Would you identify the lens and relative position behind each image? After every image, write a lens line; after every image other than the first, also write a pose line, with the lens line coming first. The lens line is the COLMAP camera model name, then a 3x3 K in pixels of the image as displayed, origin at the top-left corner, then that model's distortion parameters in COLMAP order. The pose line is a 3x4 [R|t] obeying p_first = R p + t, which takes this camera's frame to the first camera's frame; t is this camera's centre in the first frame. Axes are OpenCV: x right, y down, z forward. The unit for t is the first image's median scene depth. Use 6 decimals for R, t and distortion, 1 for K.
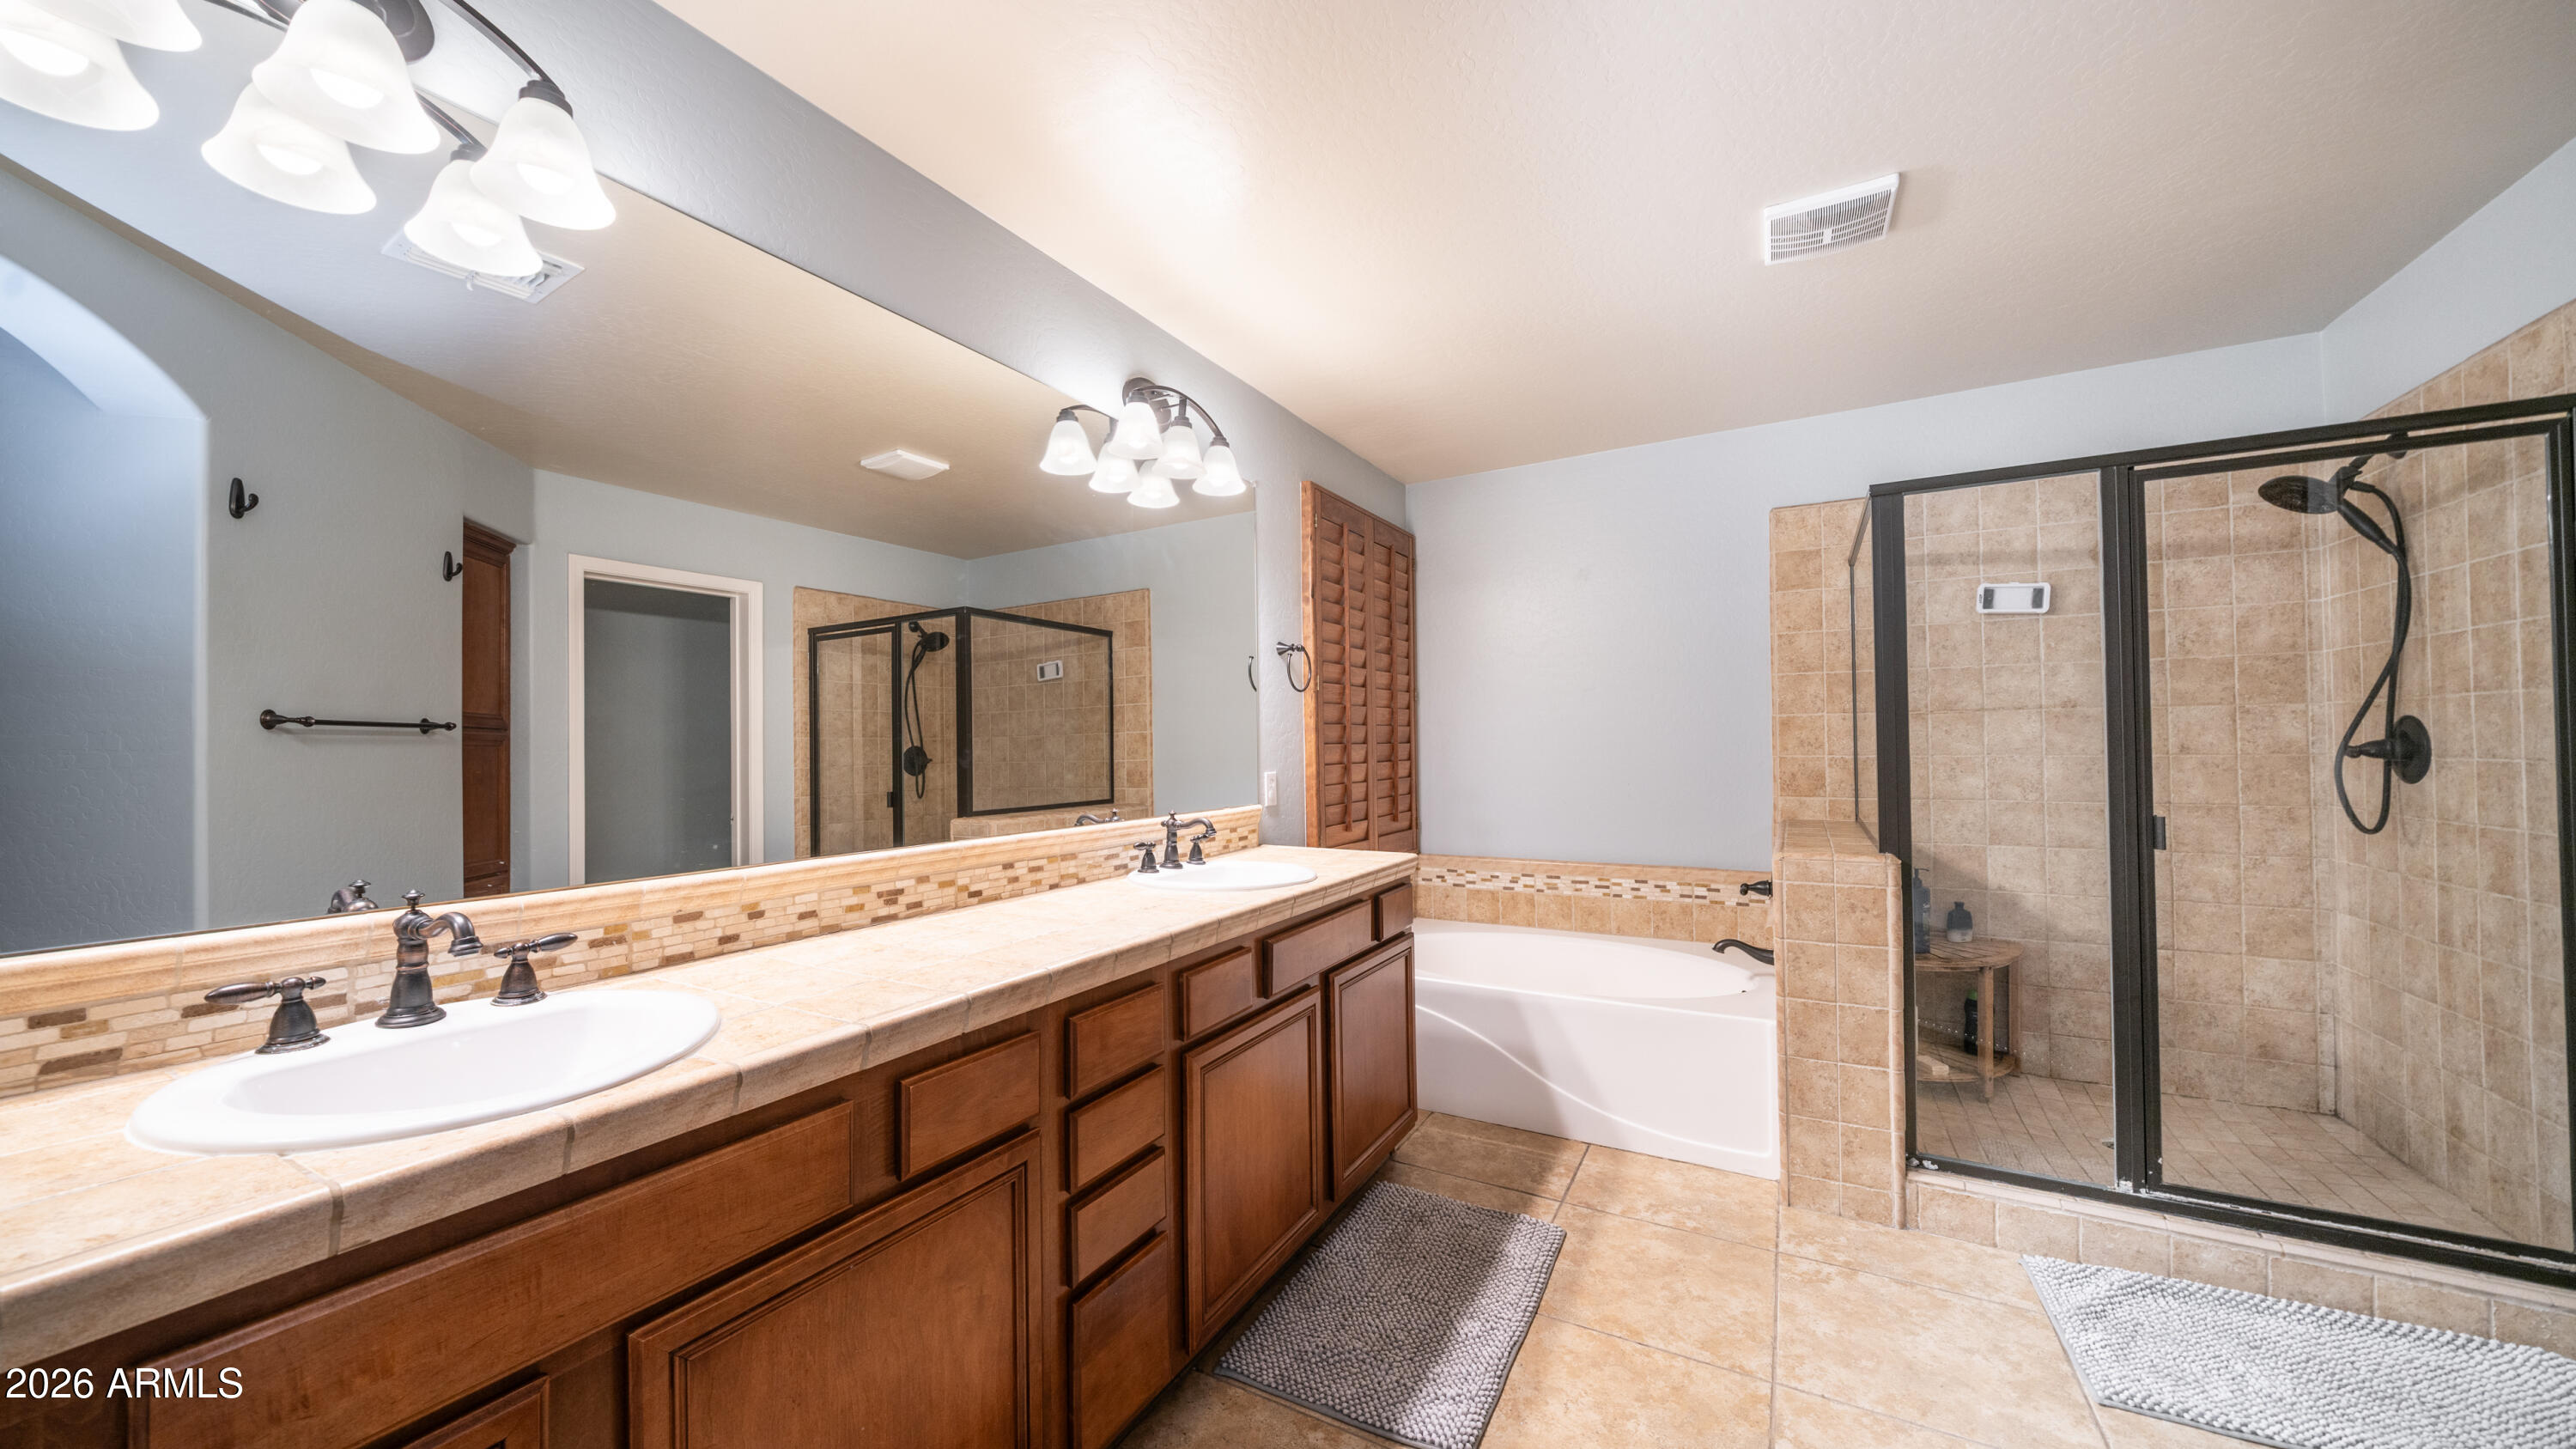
lens RADIAL K [[884.3, 0, 1272.5], [0, 884.3, 737.7], [0, 0, 1]] dist [-0.006054, -0.000164]
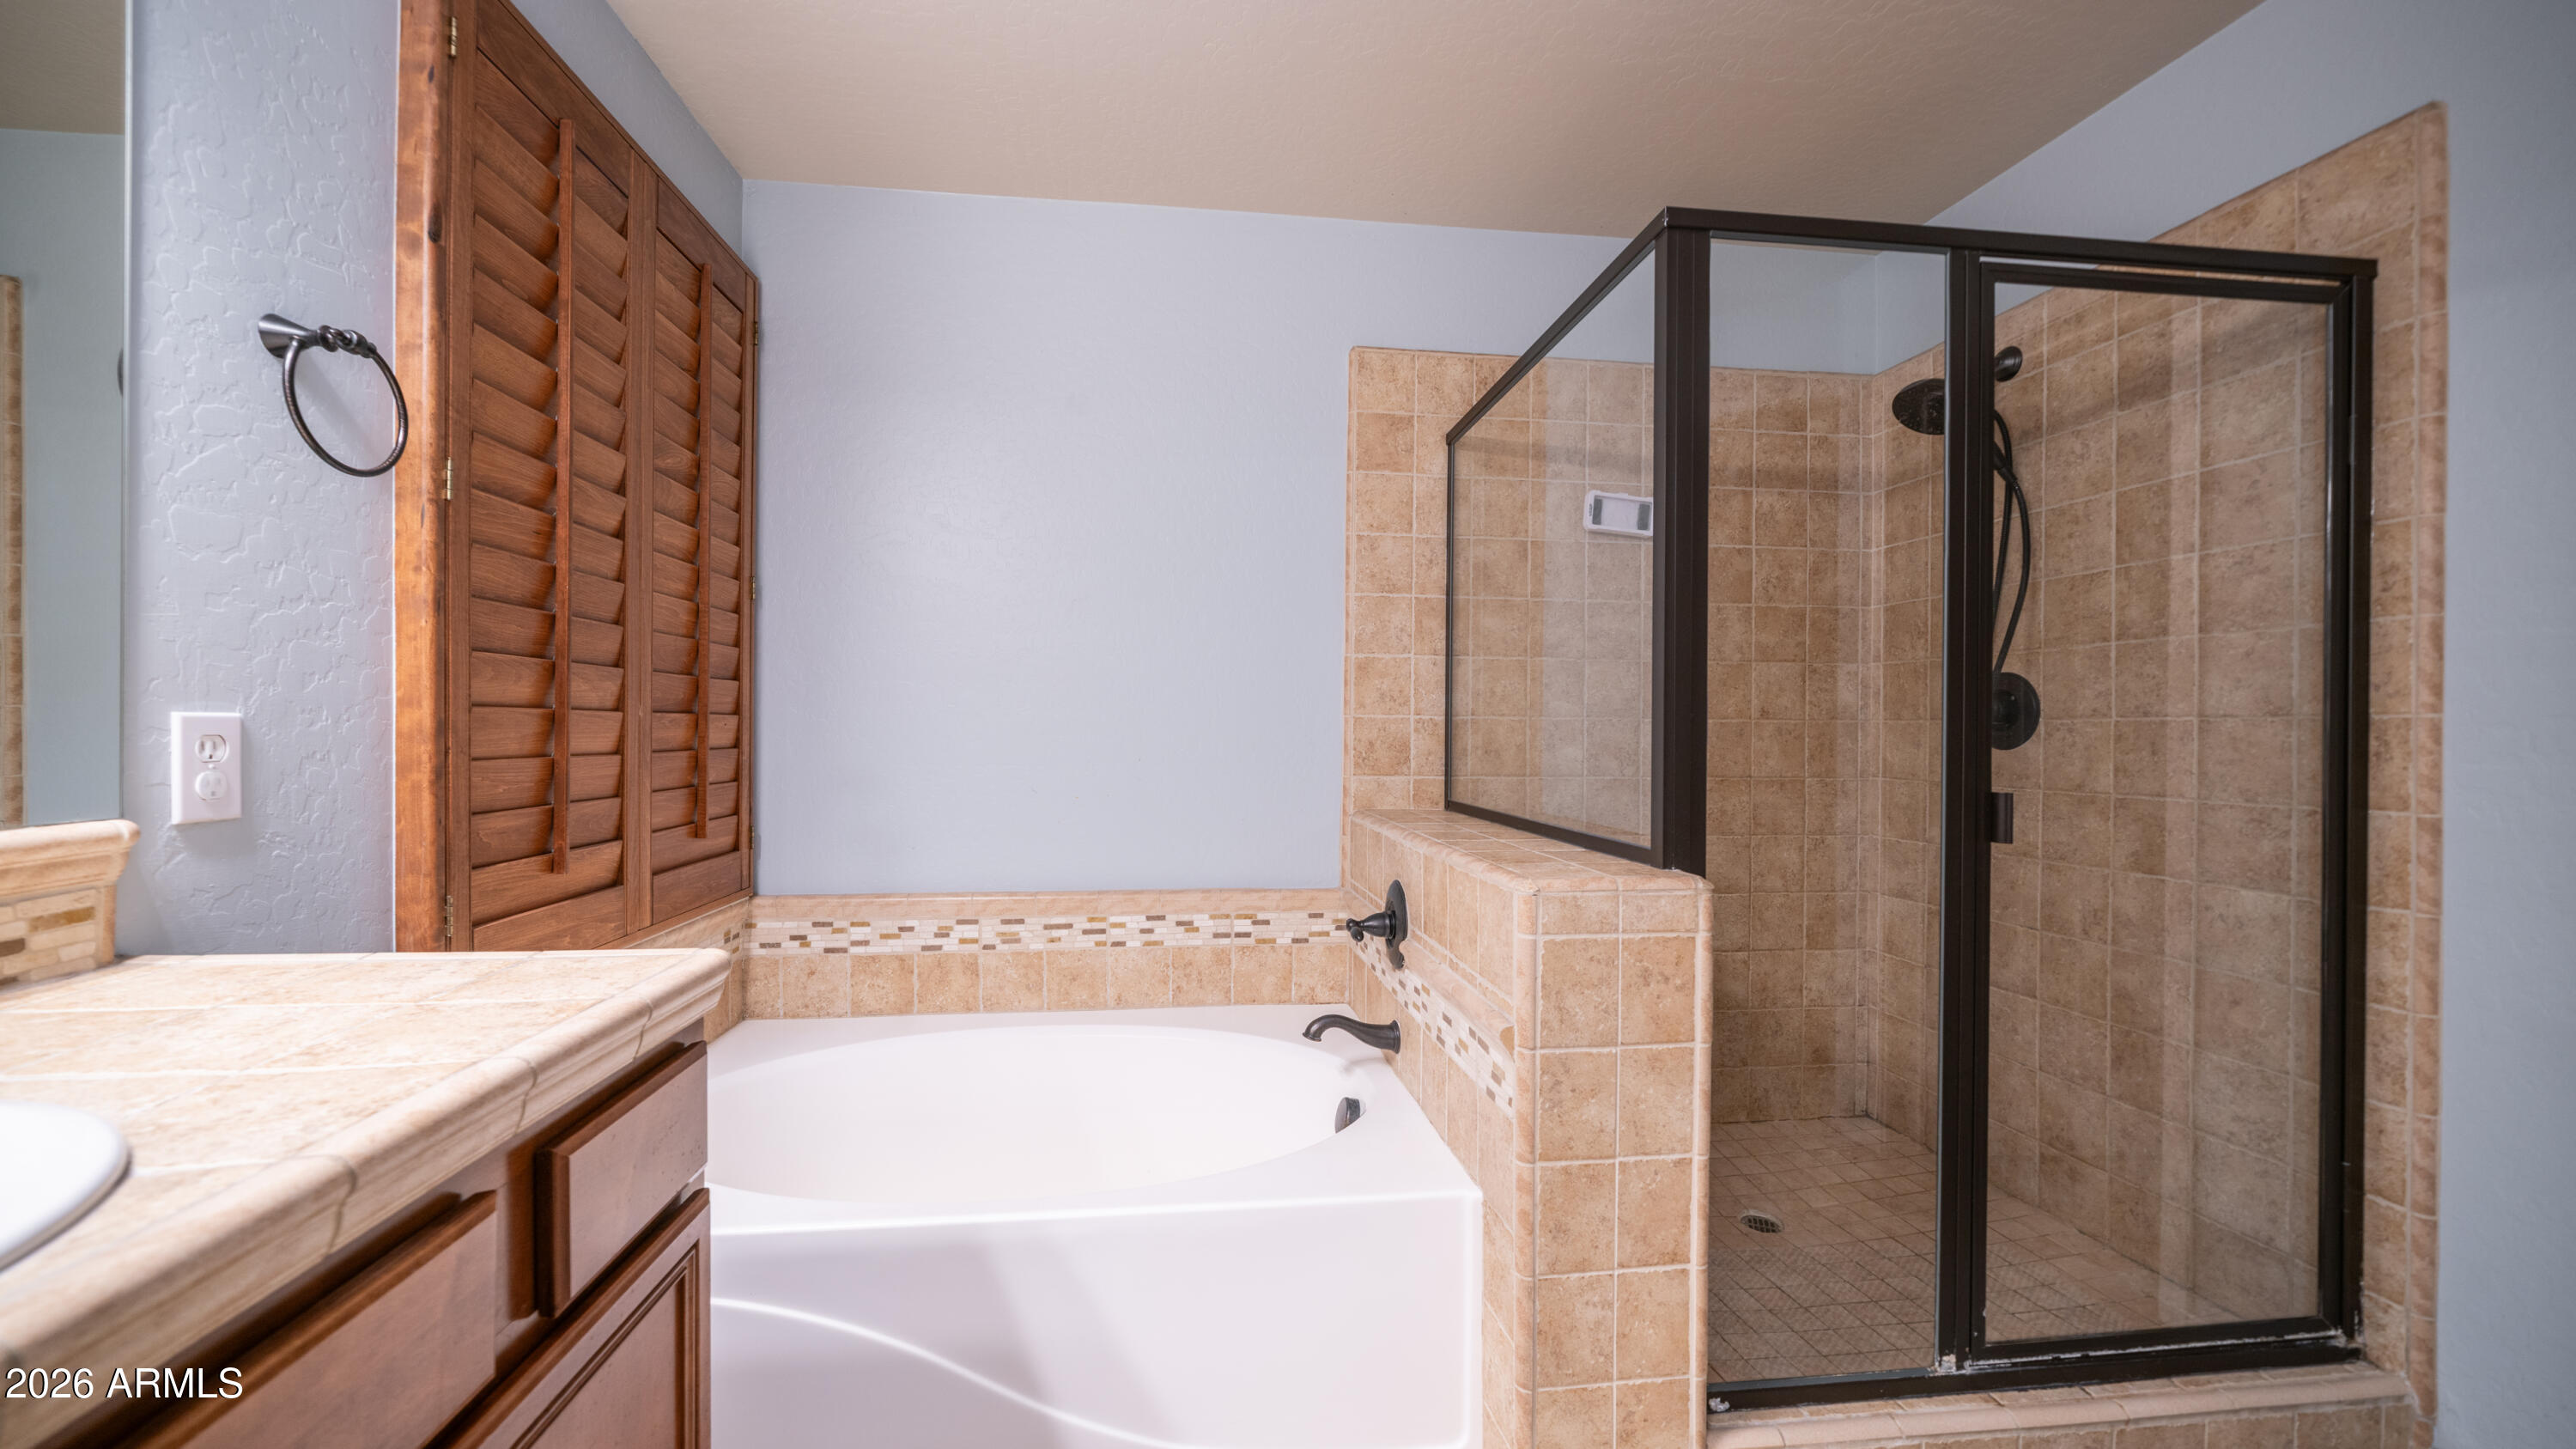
lens RADIAL K [[952.0, 0, 1264.7], [0, 952.0, 727.0], [0, 0, 1]] dist [-0.005590, 0.000628]
pose [[0.800774, 0.019202, 0.598659, 0.090026], [-0.021906, 0.999756, -0.002766, 0.034579], [-0.598566, -0.010899, 0.800999, 0.483515]]
